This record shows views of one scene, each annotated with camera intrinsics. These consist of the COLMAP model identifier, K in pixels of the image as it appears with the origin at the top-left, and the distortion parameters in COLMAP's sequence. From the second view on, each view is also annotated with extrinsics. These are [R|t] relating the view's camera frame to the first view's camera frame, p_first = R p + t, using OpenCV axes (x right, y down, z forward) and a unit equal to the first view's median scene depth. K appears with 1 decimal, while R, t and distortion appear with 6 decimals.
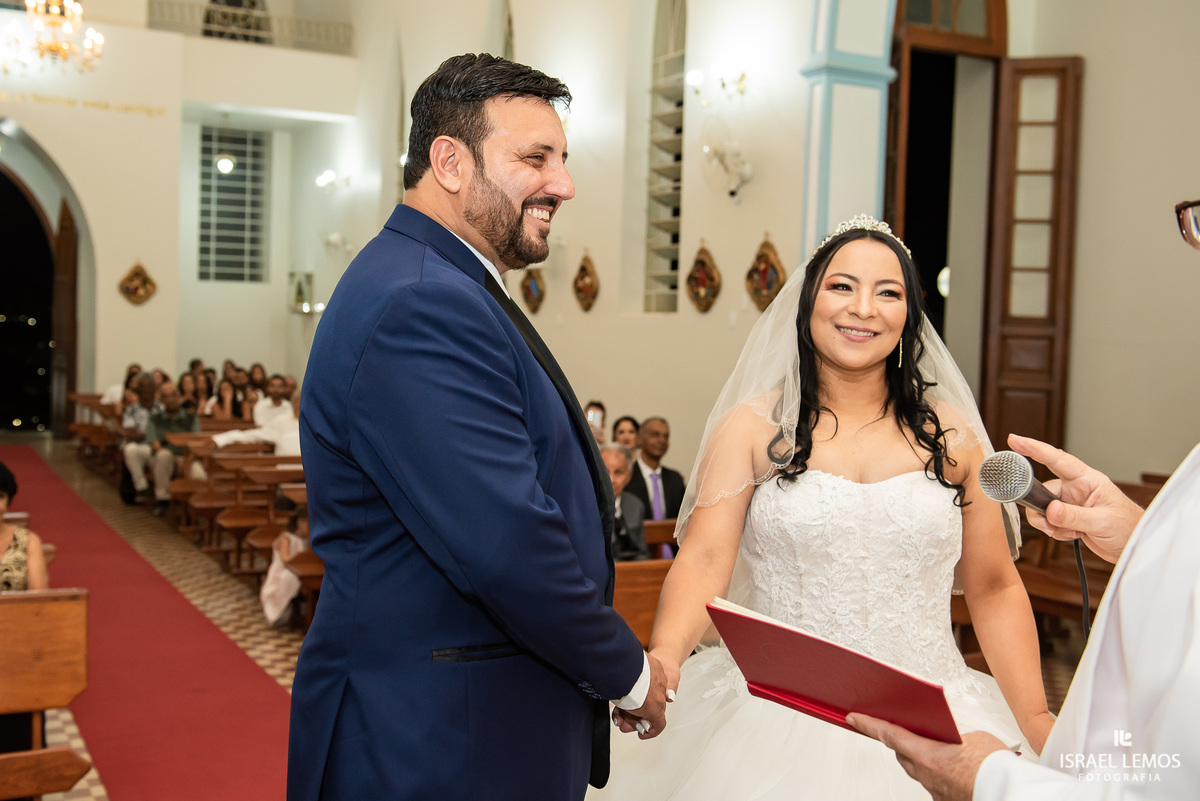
lens RADIAL K [[1293.5, 0, 535.7], [0, 1293.5, 380.0], [0, 0, 1]] dist [0.019839, -0.000918]
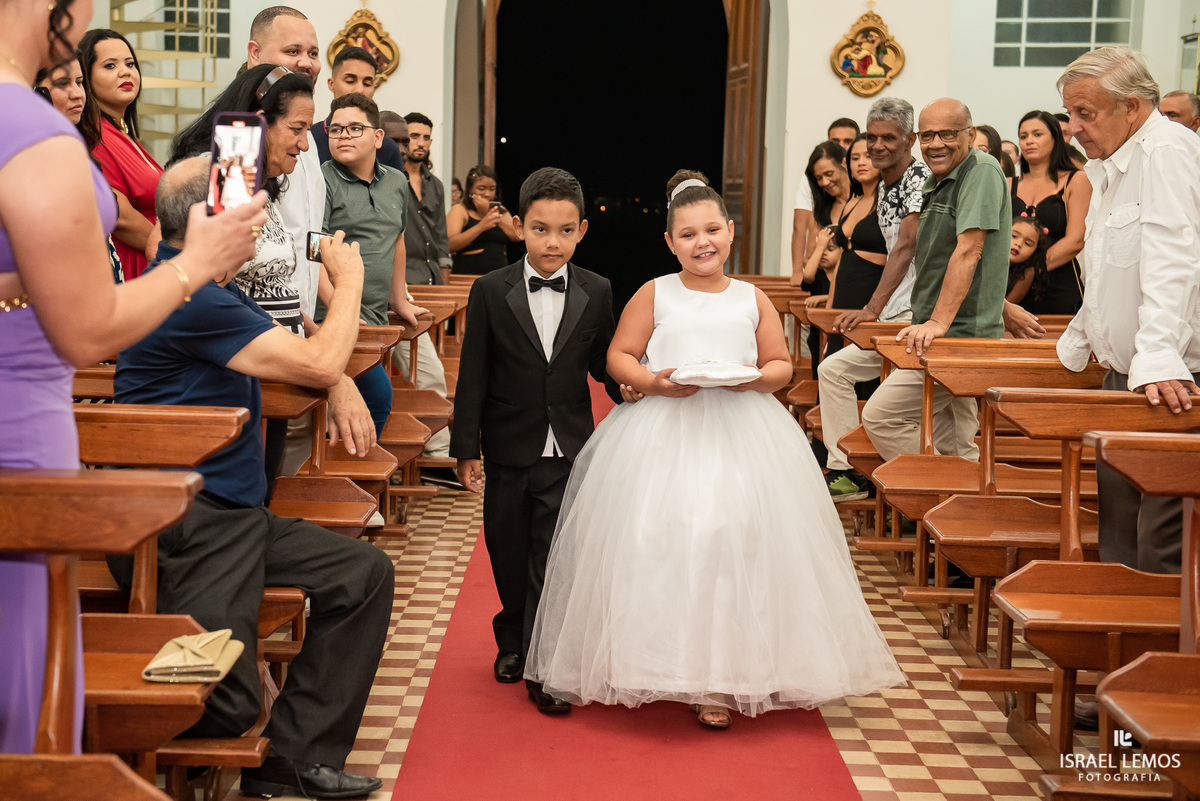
lens RADIAL K [[1908.7, 0, 549.5], [0, 1908.7, 431.9], [0, 0, 1]] dist [0.102411, 0.031112]
pose [[0.884449, 0.042885, -0.464662, -0.108215], [-0.012233, 0.997557, 0.068782, 0.032870], [0.466476, -0.055149, 0.882813, 0.459329]]
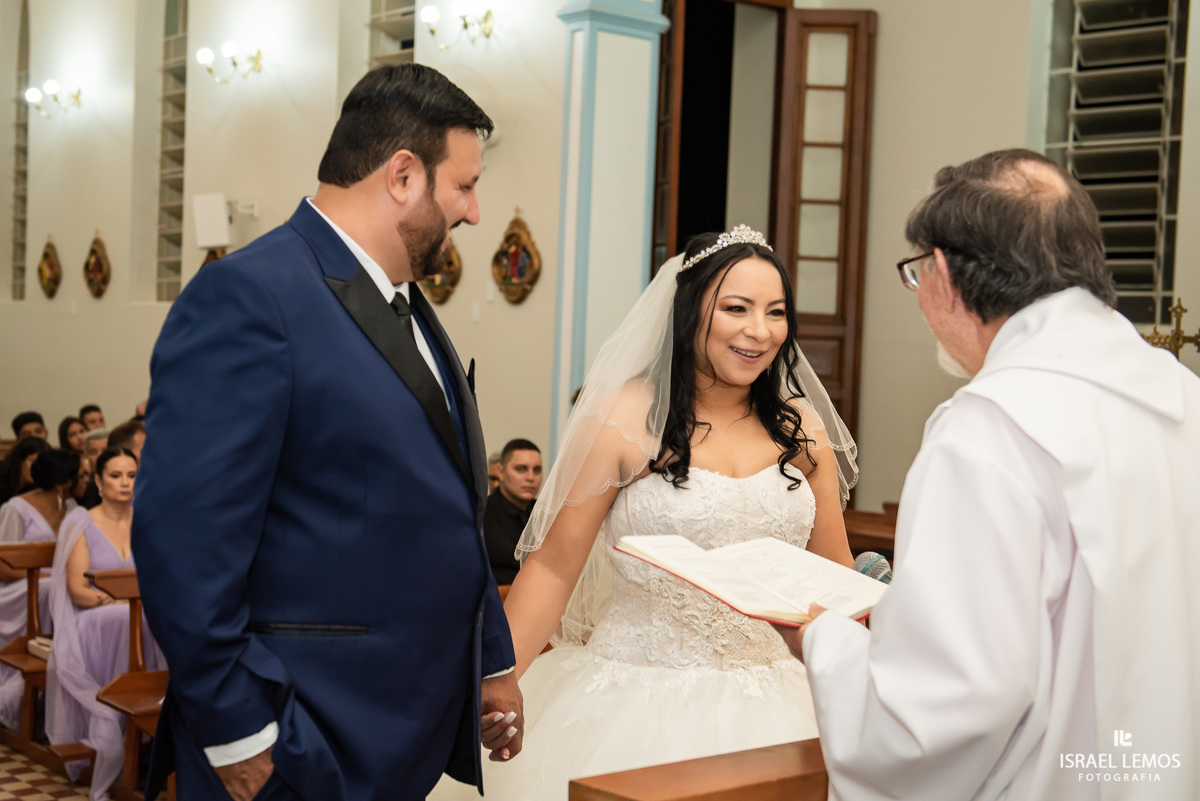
lens RADIAL K [[1696.0, 0, 545.4], [0, 1696.0, 375.5], [0, 0, 1]] dist [0.114170, 0.038464]
pose [[0.977211, 0.002391, 0.212257, -0.031263], [-0.000547, 0.999962, -0.008745, 0.001960], [-0.212269, 0.008429, 0.977175, -0.055083]]
